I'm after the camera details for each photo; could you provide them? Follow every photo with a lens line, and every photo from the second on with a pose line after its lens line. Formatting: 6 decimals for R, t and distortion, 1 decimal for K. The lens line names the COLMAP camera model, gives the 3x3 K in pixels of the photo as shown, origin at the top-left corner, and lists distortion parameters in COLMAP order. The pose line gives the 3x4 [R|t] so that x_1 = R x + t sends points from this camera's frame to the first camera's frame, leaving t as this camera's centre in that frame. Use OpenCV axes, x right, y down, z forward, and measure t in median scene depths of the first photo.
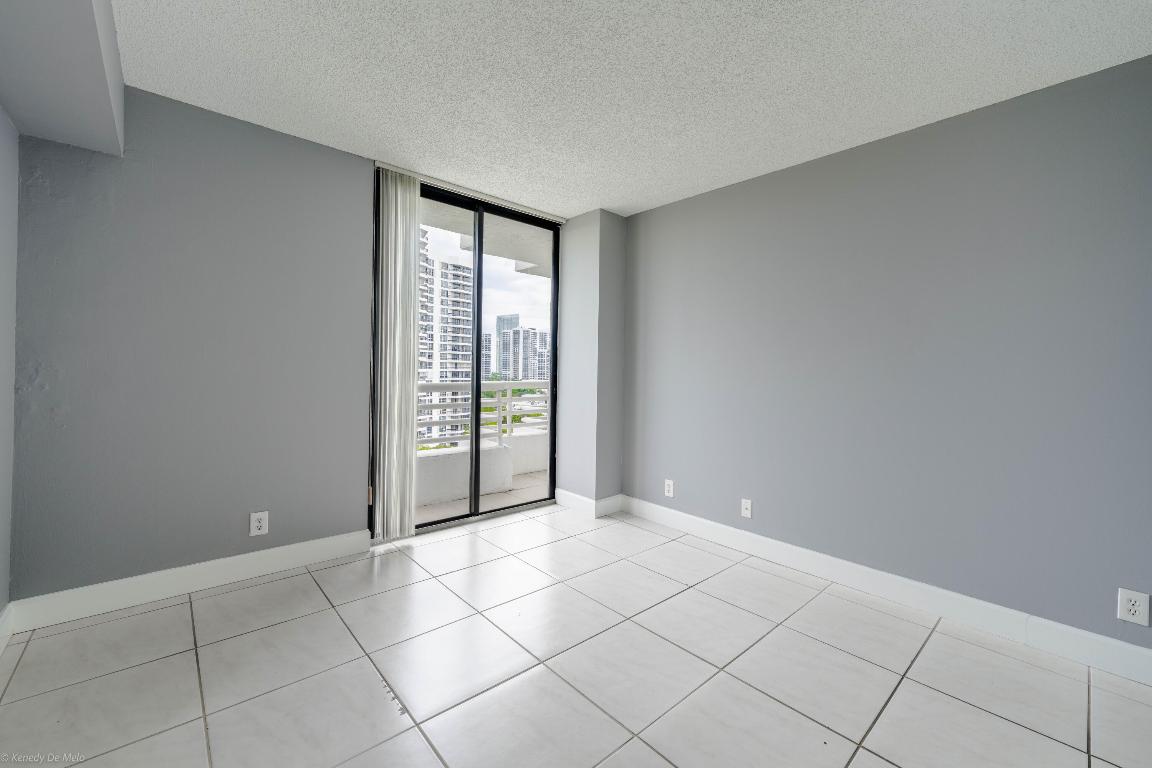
lens RADIAL K [[468.7, 0, 599.8], [0, 468.7, 372.3], [0, 0, 1]] dist [-0.000565, 0.000079]
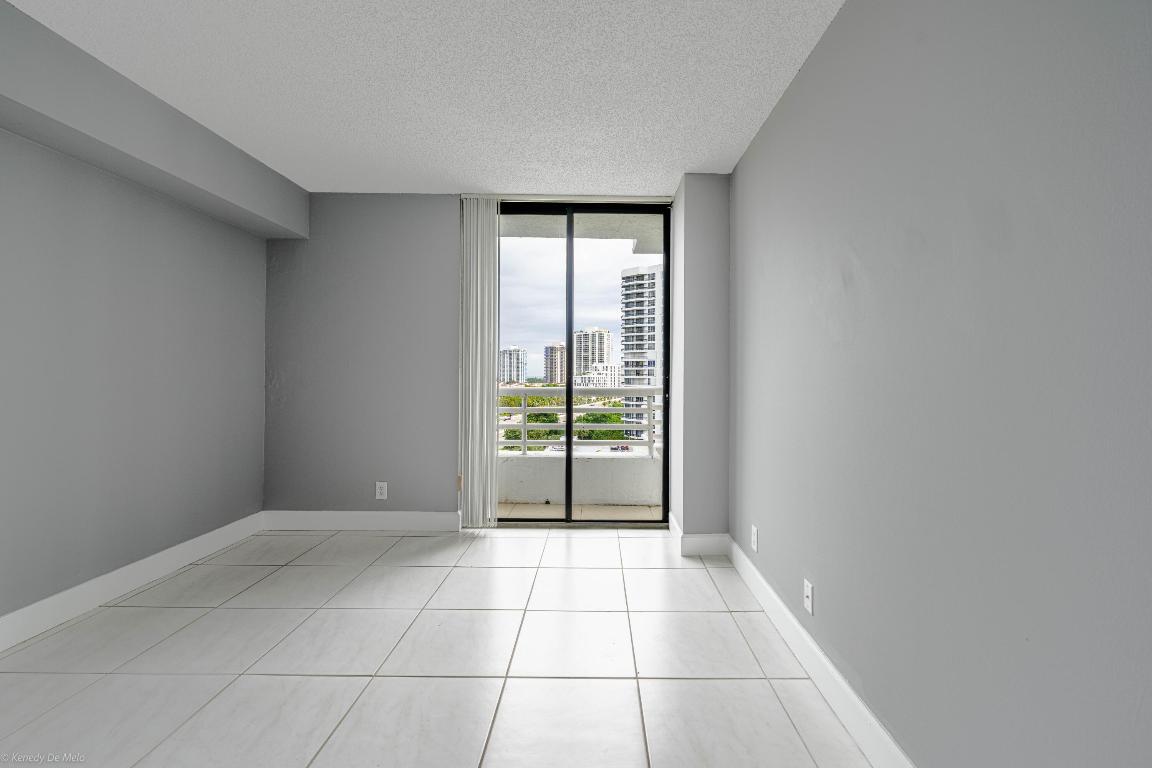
lens RADIAL K [[468.7, 0, 599.8], [0, 468.7, 372.3], [0, 0, 1]] dist [-0.000565, 0.000079]
pose [[0.732994, -0.013839, -0.680095, 0.461388], [0.002349, 0.999839, -0.017813, 0.009369], [0.680231, 0.011459, 0.732908, 0.322552]]
